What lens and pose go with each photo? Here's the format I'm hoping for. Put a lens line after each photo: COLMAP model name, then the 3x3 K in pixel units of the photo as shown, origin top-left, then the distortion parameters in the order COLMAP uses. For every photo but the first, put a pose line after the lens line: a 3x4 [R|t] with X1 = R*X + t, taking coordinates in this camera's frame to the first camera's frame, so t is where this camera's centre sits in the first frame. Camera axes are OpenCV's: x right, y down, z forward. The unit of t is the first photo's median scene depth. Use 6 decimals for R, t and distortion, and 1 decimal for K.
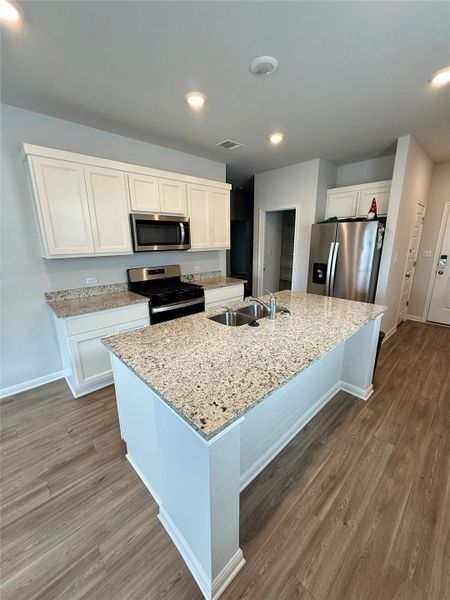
lens RADIAL K [[241.3, 0, 225.0], [0, 241.3, 300.0], [0, 0, 1]] dist [0.000006, -0.000137]
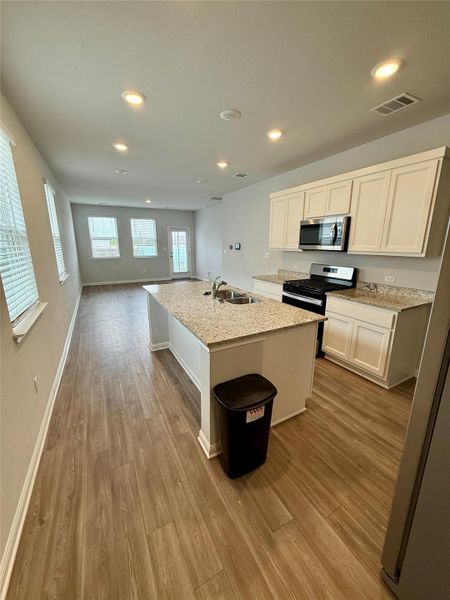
lens RADIAL K [[241.3, 0, 225.0], [0, 241.3, 300.0], [0, 0, 1]] dist [0.000006, -0.000137]
pose [[-0.265208, 0.236934, -0.934627, 0.928394], [-0.233783, 0.924611, 0.300732, -0.217781], [0.935420, 0.298256, -0.189823, 0.841703]]
